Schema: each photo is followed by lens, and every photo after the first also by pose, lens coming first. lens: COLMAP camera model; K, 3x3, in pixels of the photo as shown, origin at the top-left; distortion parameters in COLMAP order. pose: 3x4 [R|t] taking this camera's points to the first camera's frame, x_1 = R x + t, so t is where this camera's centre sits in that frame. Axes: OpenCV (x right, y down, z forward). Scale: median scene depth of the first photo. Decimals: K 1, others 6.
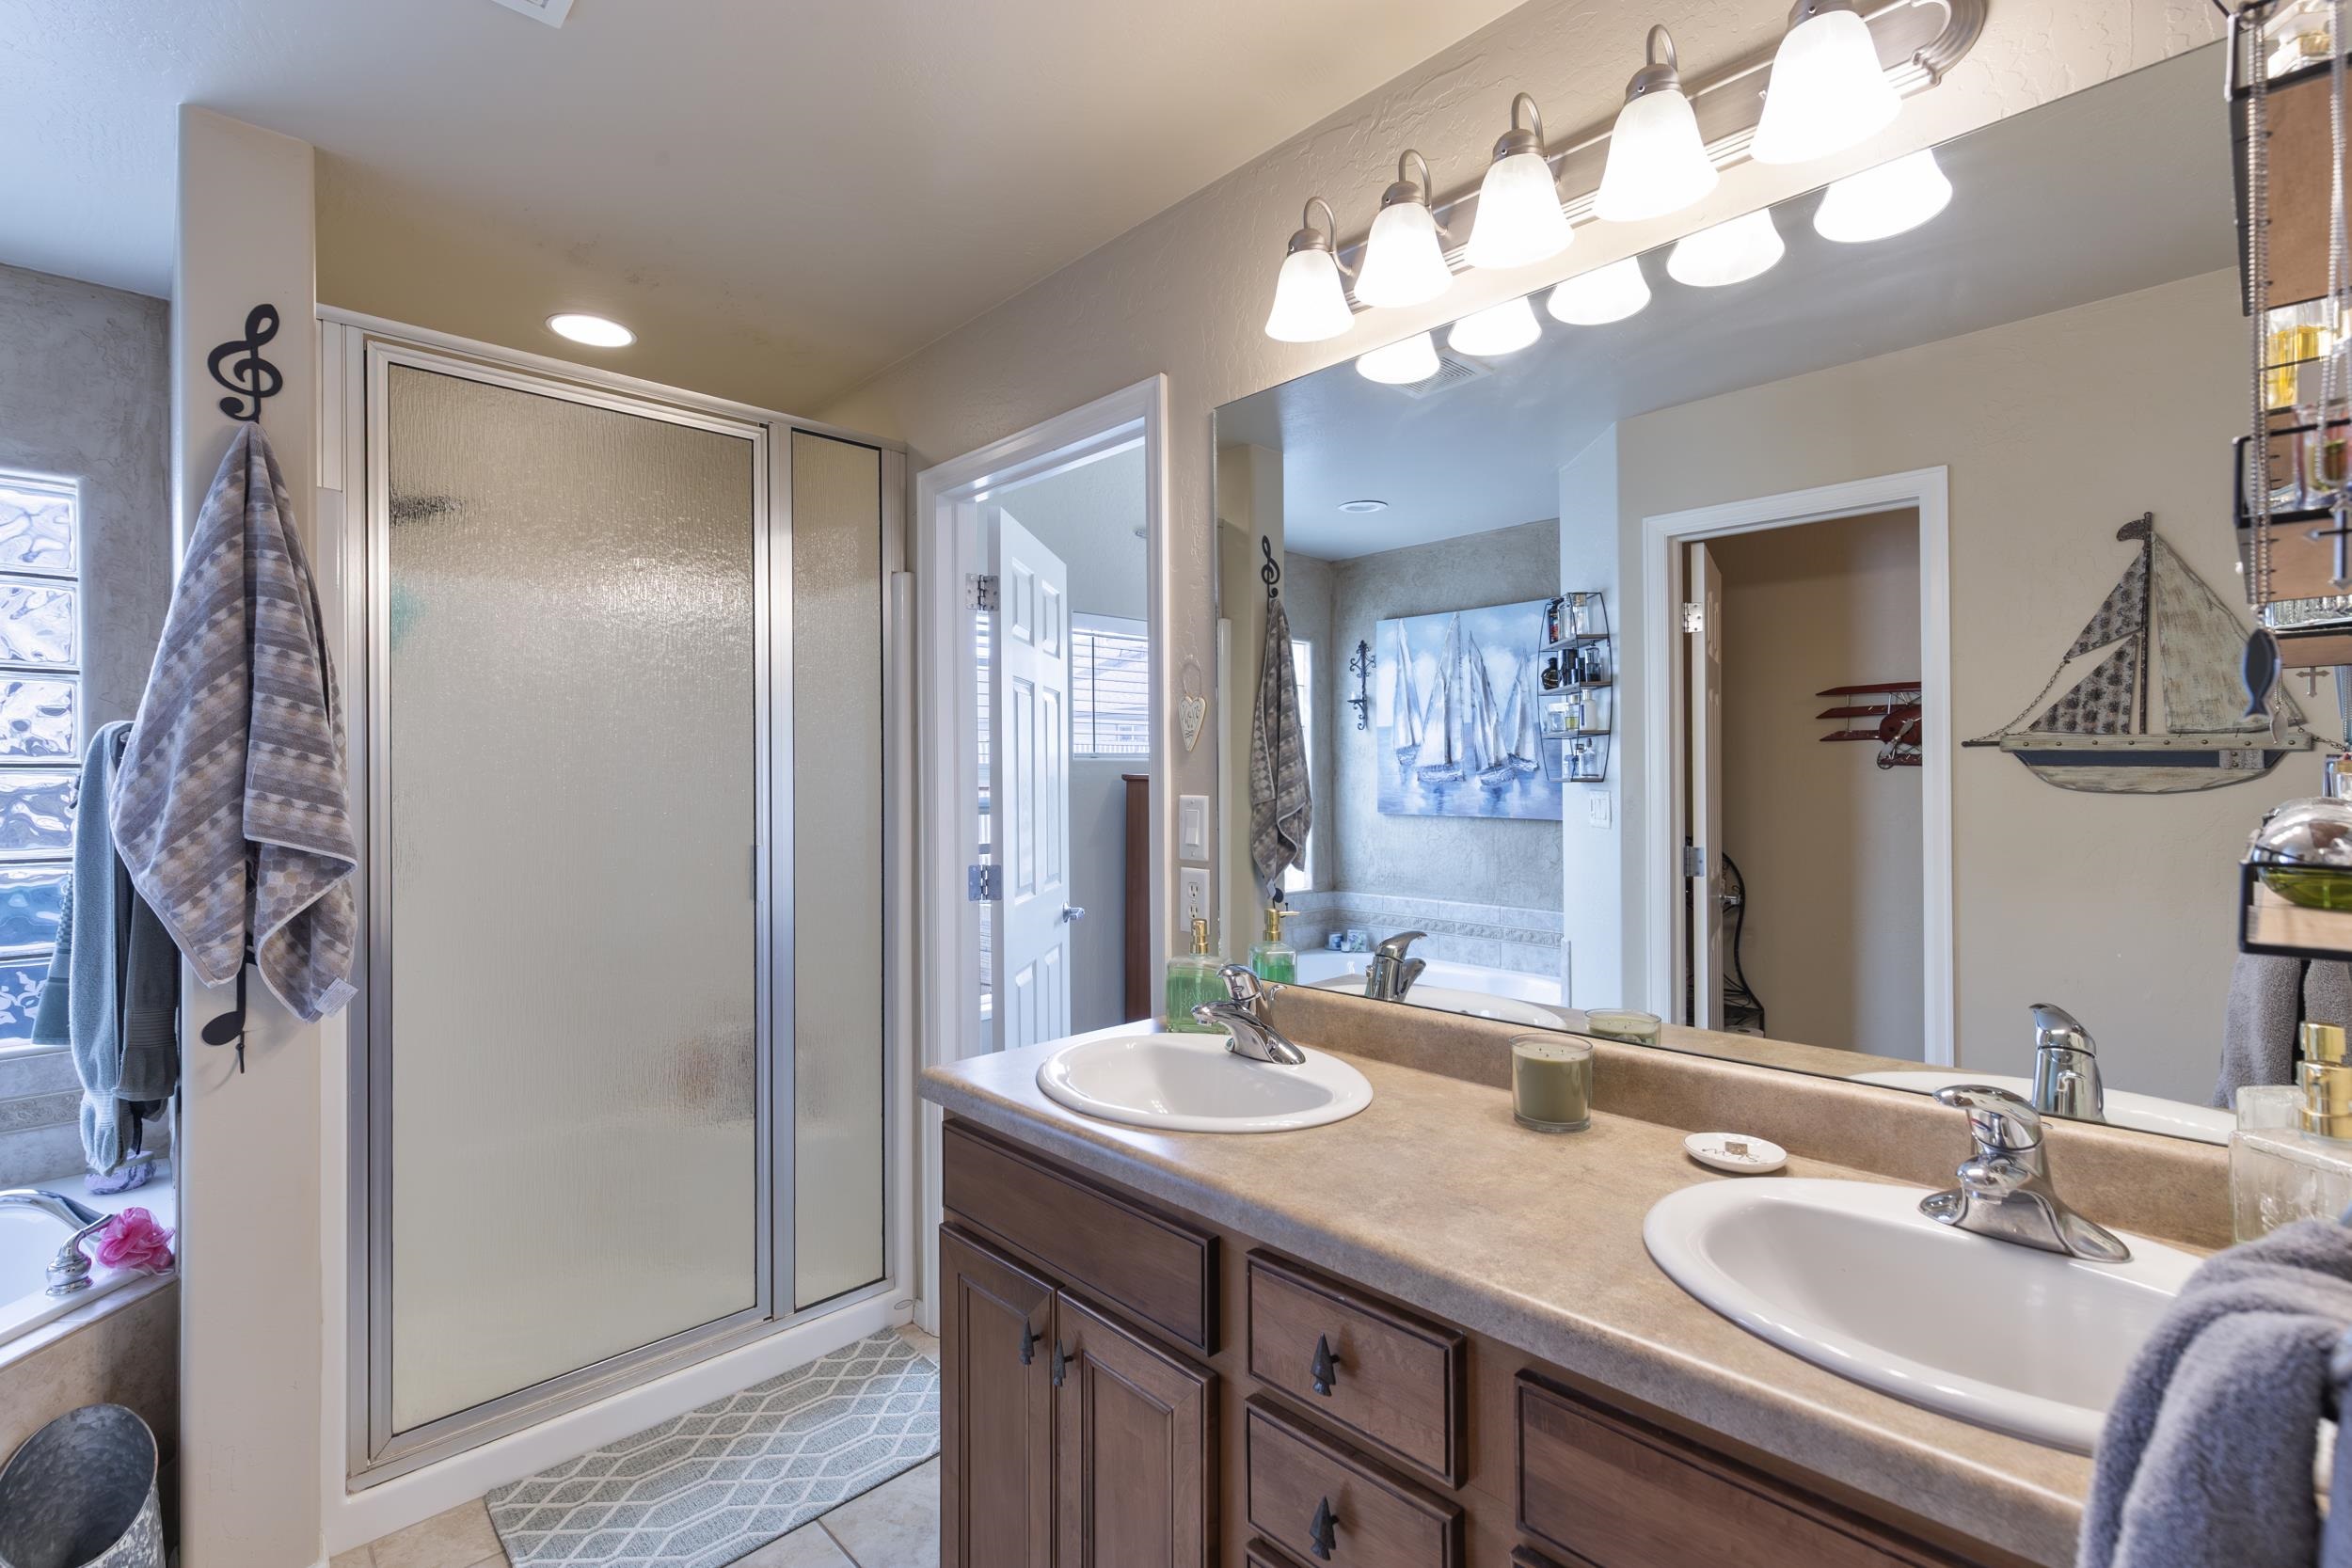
lens RADIAL K [[1055.9, 0, 1171.7], [0, 1055.9, 768.5], [0, 0, 1]] dist [0.008341, -0.002670]
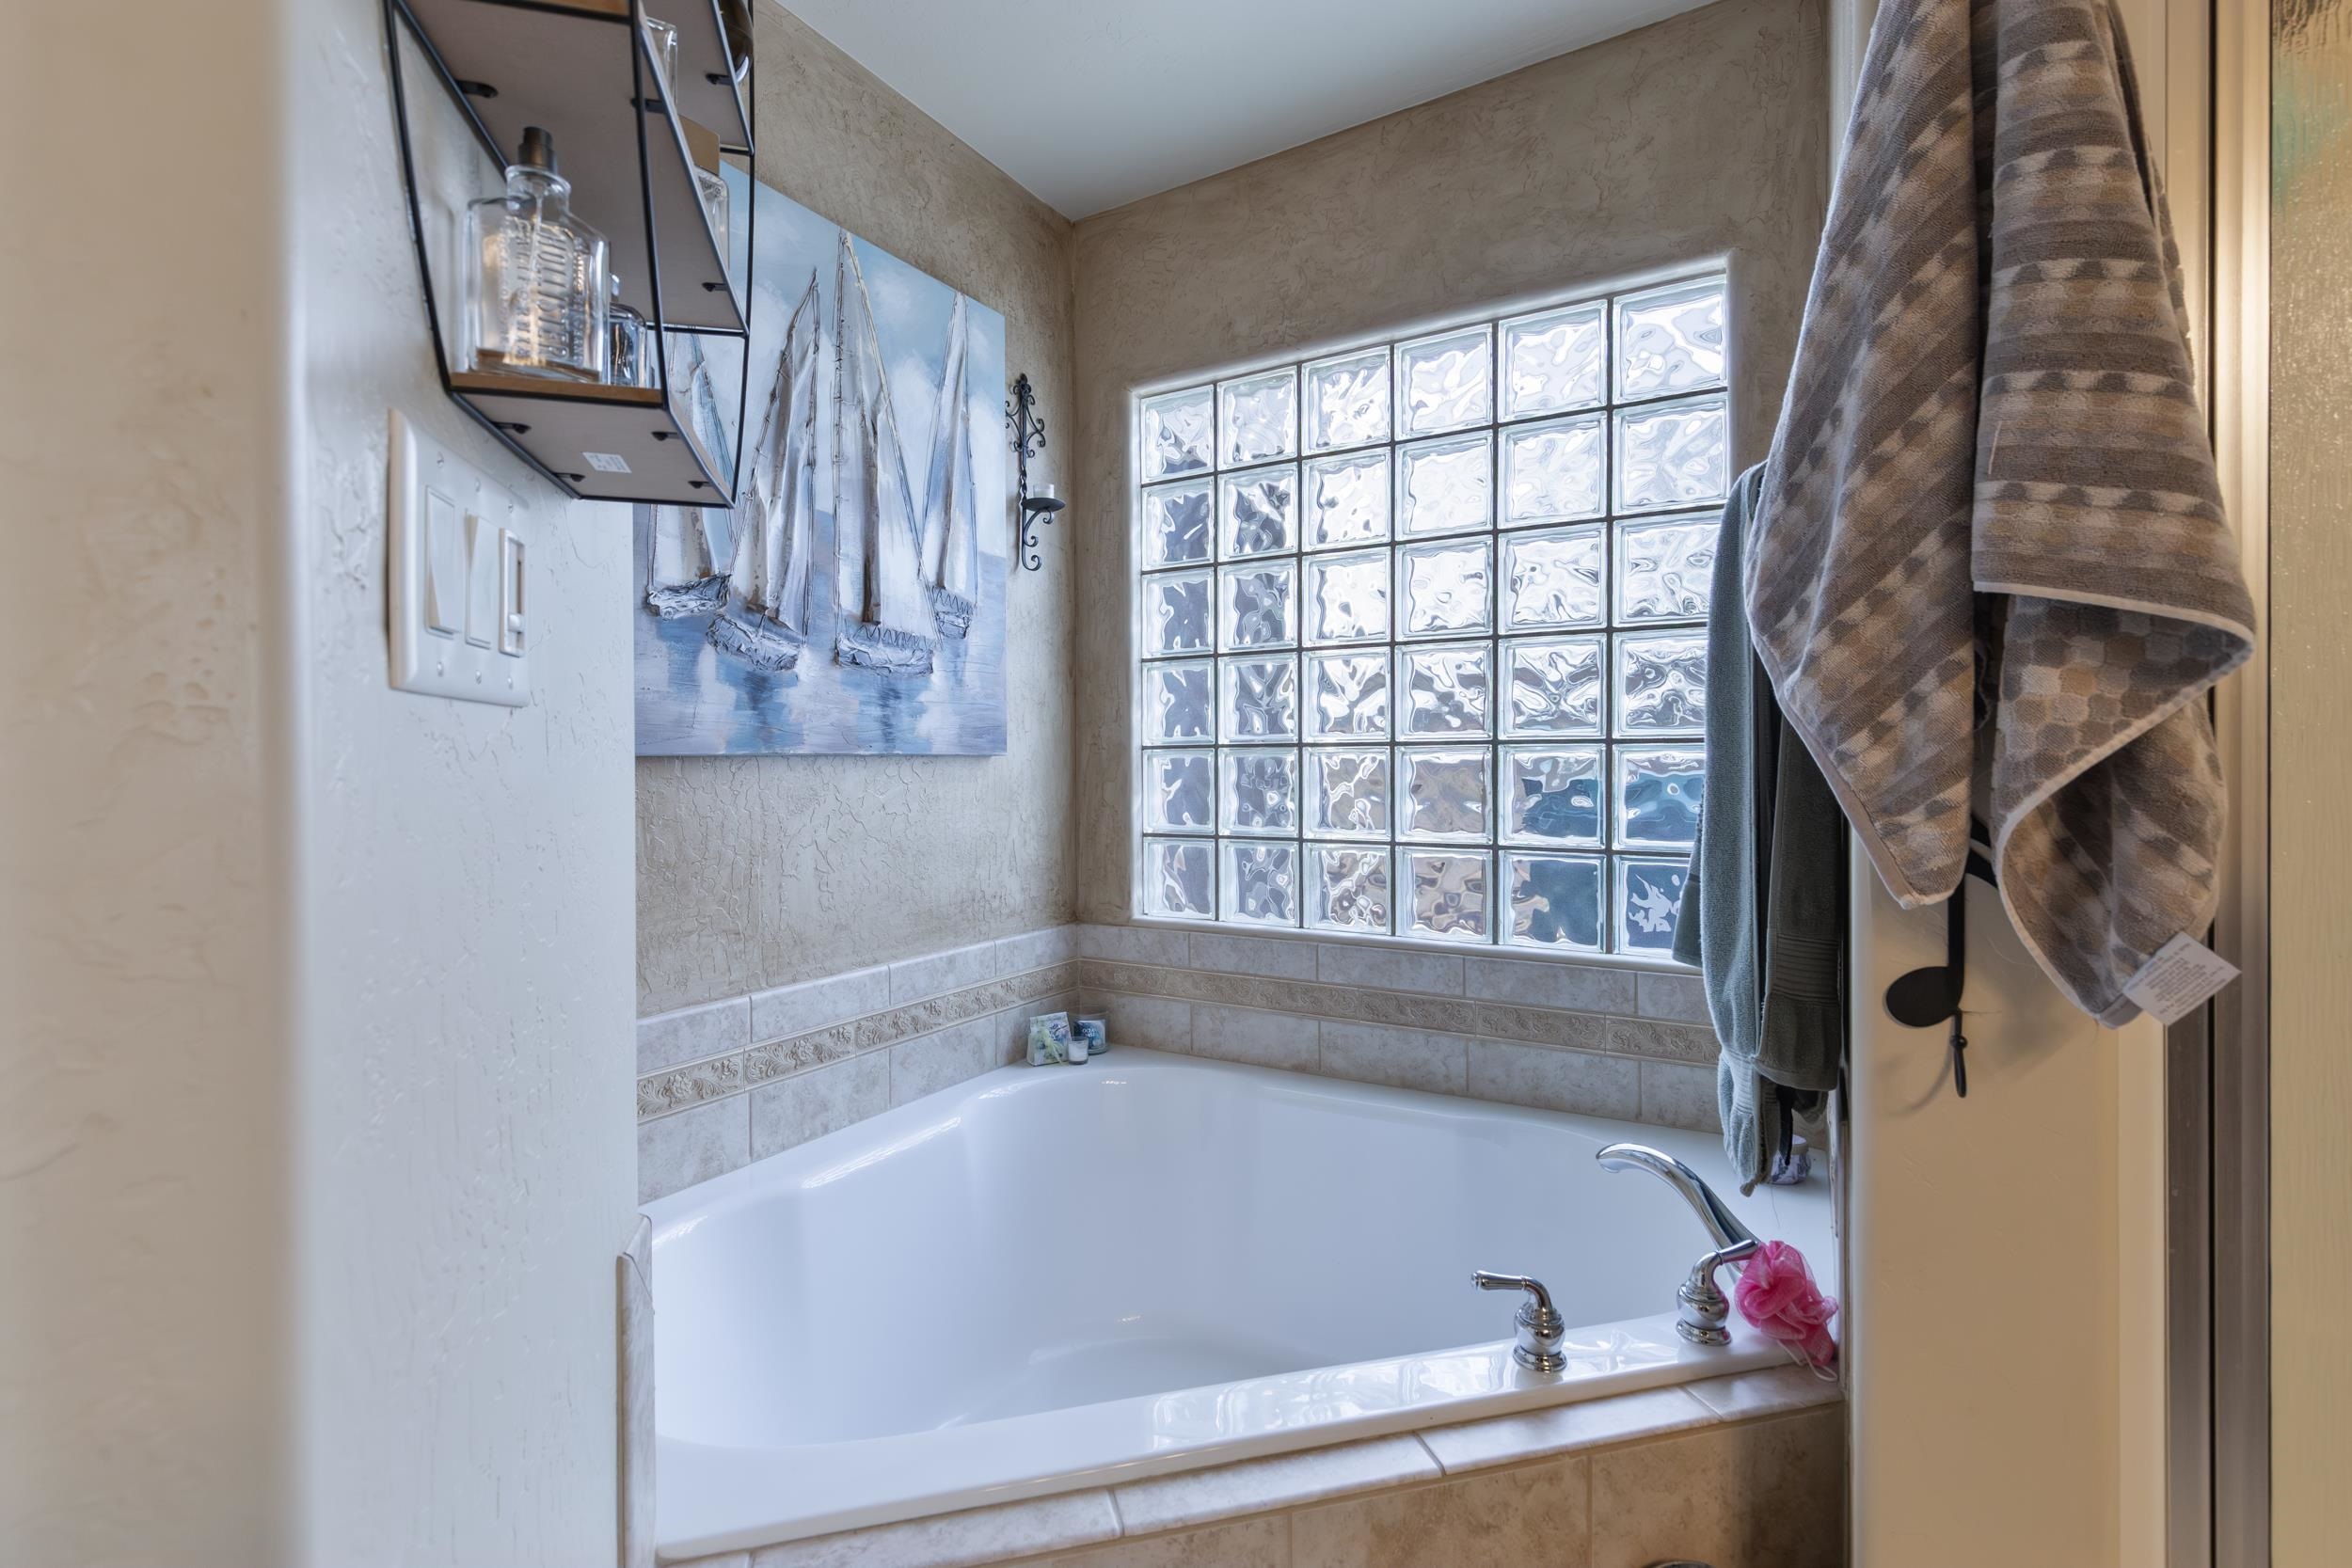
lens RADIAL K [[1055.9, 0, 1171.7], [0, 1055.9, 768.5], [0, 0, 1]] dist [0.008341, -0.002670]
pose [[0.262878, 0.008387, -0.964793, -0.514753], [0.005881, 0.999930, 0.010295, 0.132728], [0.964811, -0.008381, 0.262810, 0.536513]]
